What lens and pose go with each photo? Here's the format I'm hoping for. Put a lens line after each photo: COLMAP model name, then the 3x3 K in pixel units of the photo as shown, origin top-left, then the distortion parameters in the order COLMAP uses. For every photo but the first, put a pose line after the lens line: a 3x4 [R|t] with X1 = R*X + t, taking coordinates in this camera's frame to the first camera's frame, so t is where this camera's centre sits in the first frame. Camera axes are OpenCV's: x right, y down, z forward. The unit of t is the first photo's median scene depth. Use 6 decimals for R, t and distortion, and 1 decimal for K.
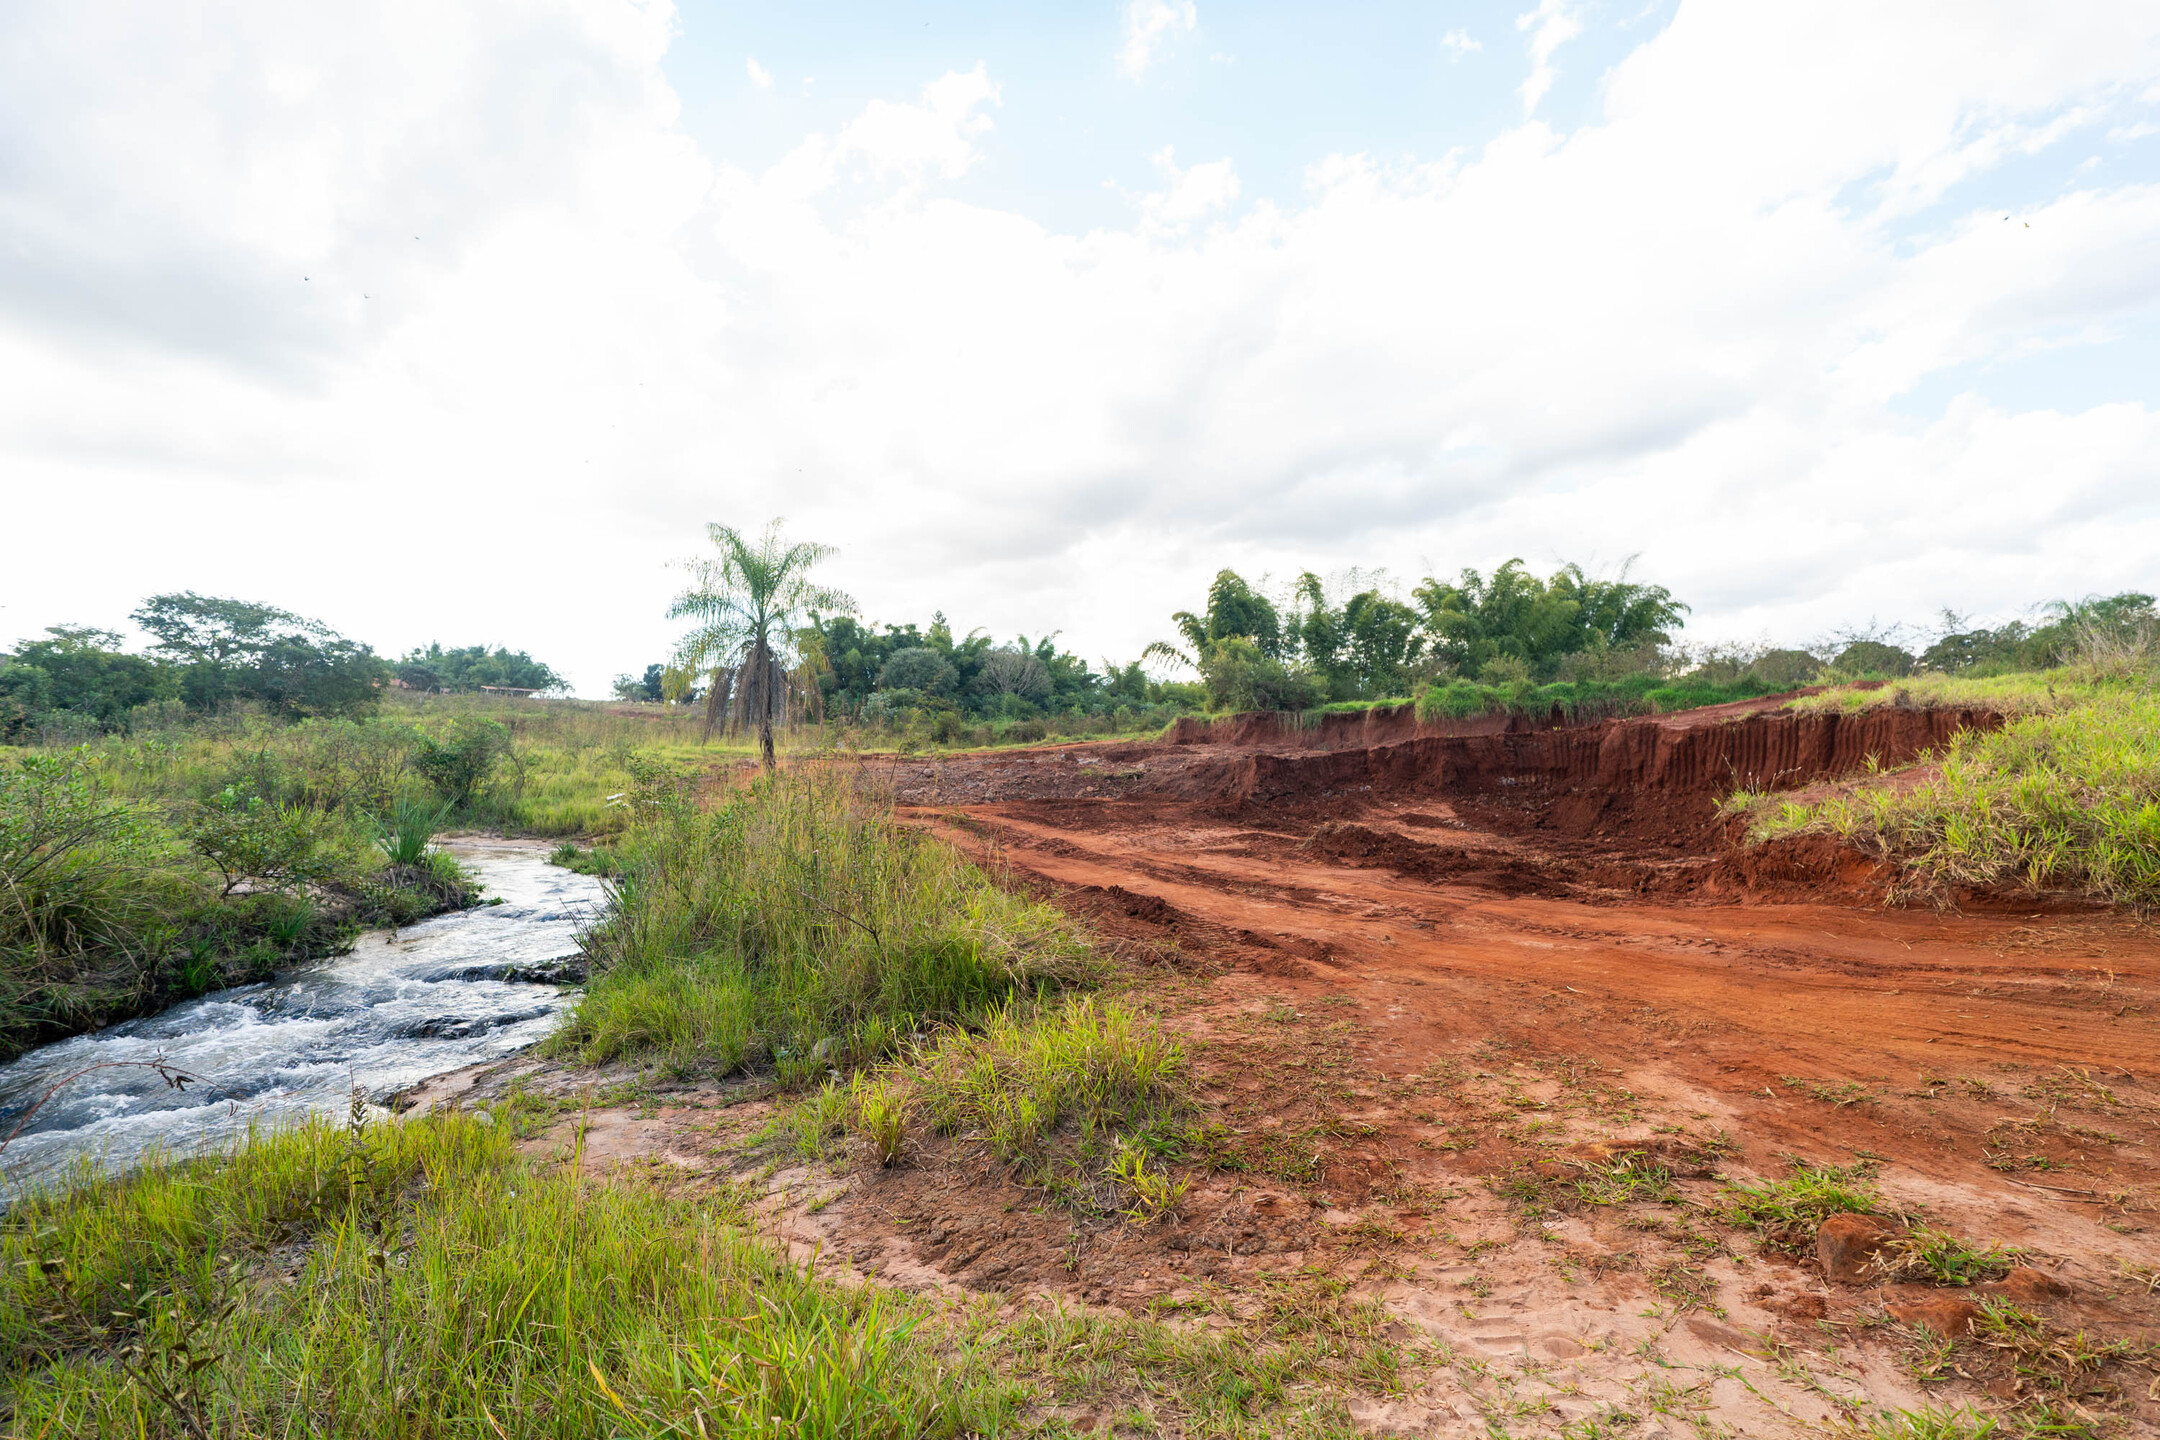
lens RADIAL K [[991.0, 0, 1087.0], [0, 991.0, 713.1], [0, 0, 1]] dist [-0.009474, -0.000353]
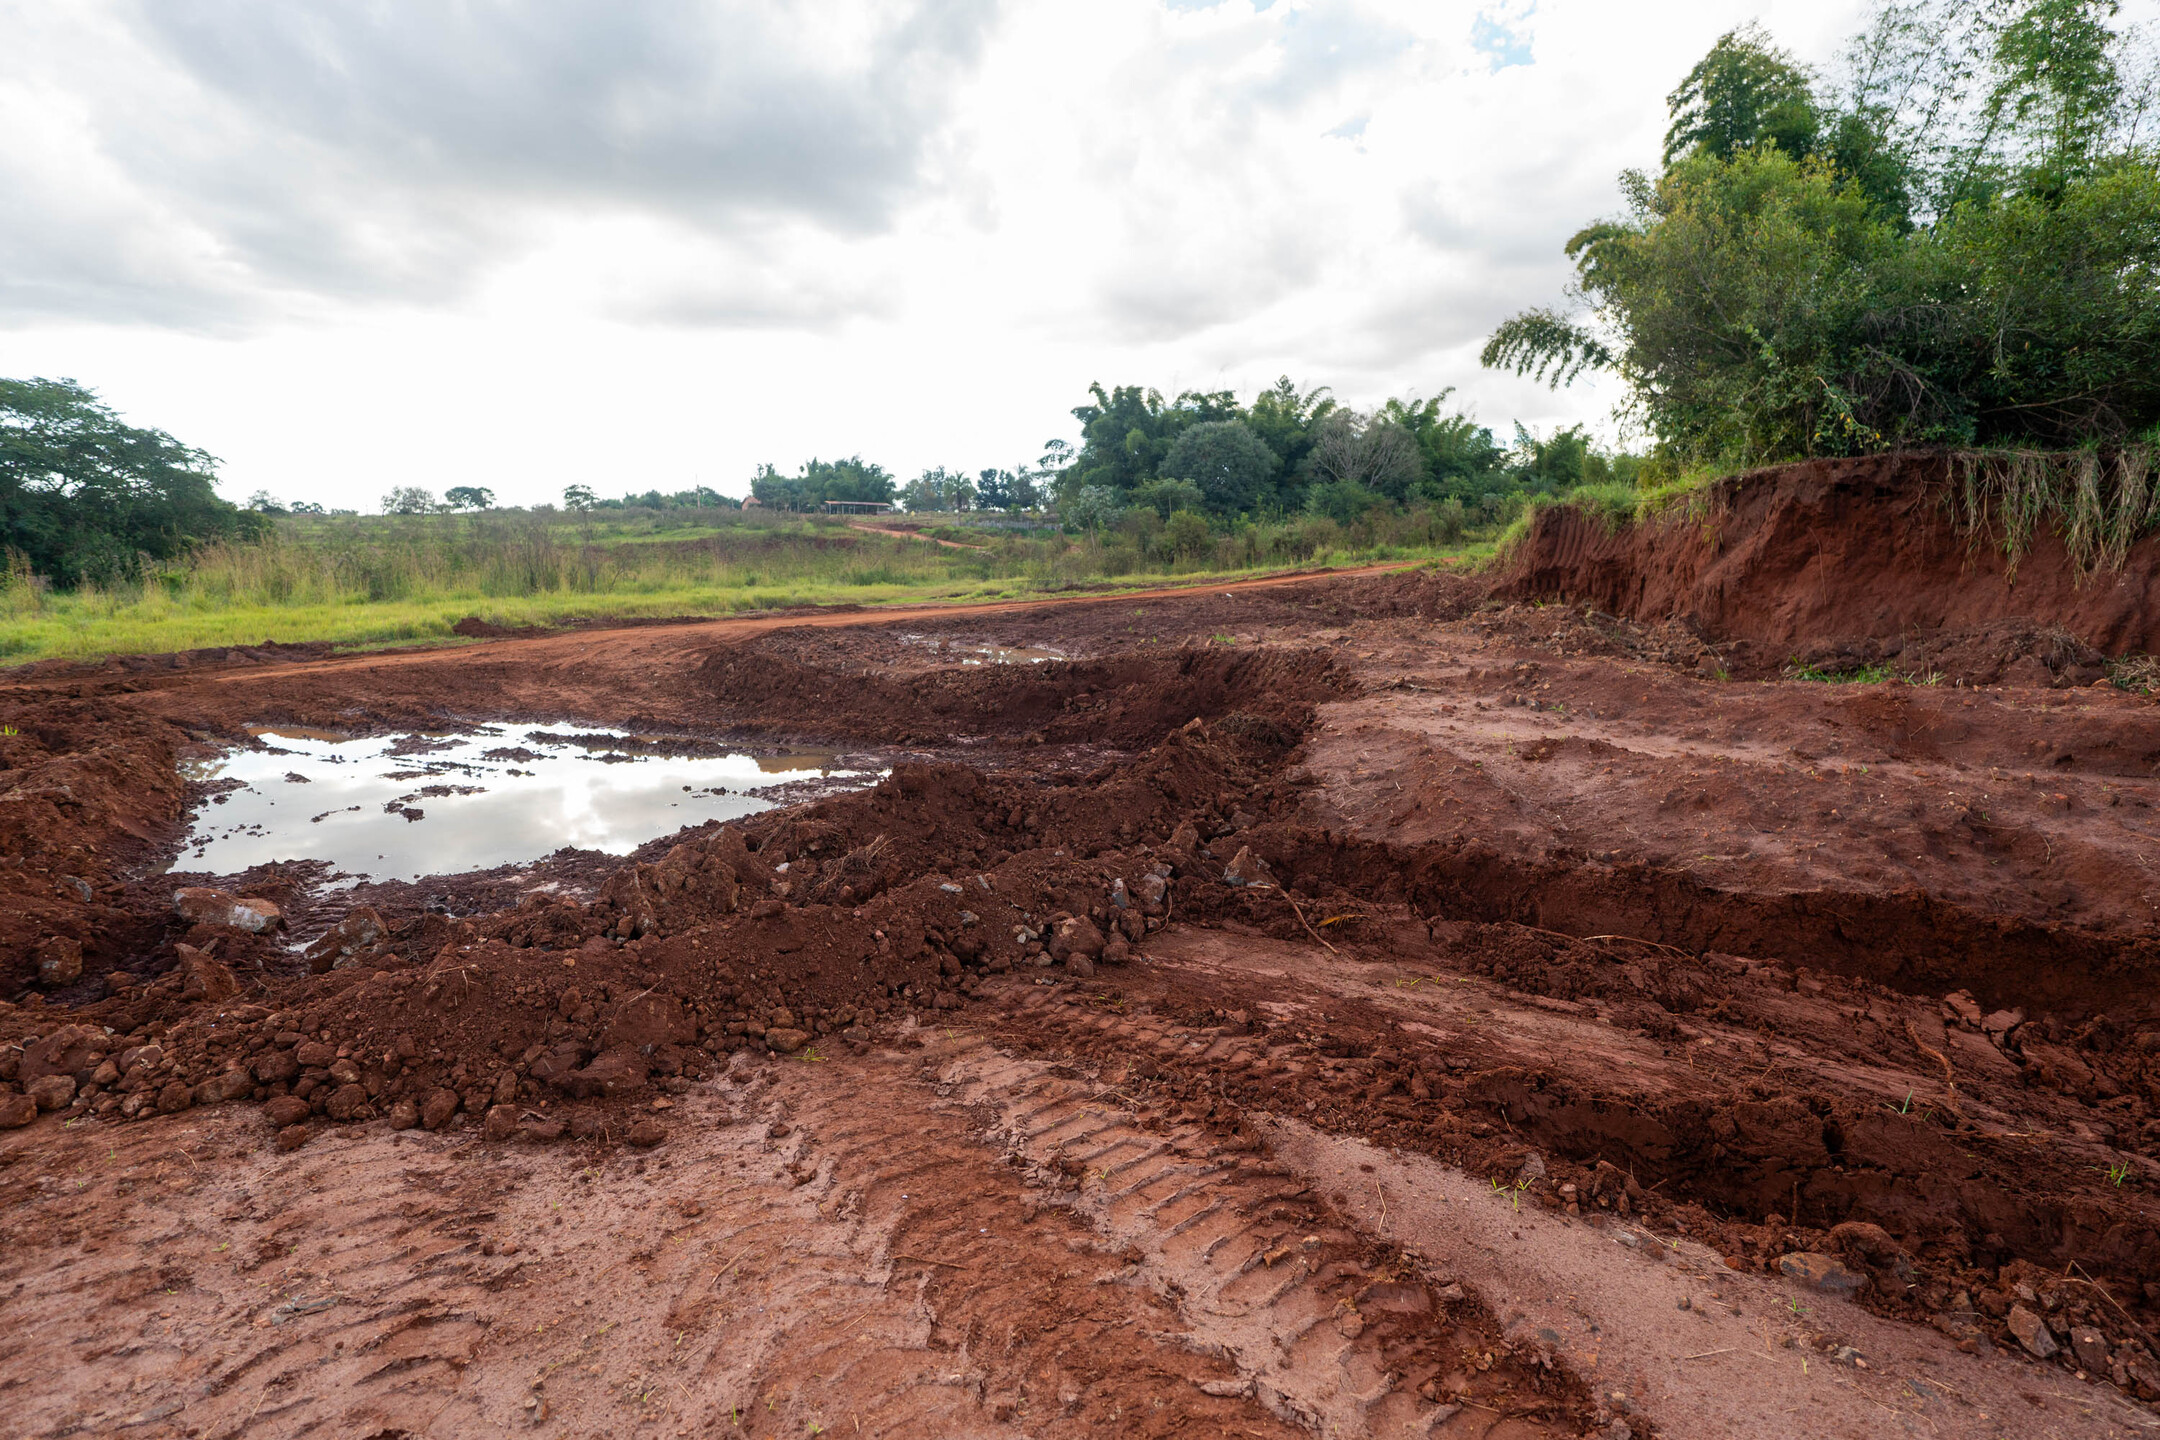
lens RADIAL K [[991.0, 0, 1087.0], [0, 991.0, 713.1], [0, 0, 1]] dist [-0.009474, -0.000353]
pose [[0.909525, 0.049557, -0.412685, 0.083126], [0.031575, 0.981761, 0.187481, 0.005542], [0.414449, -0.183549, 0.891371, 0.535665]]
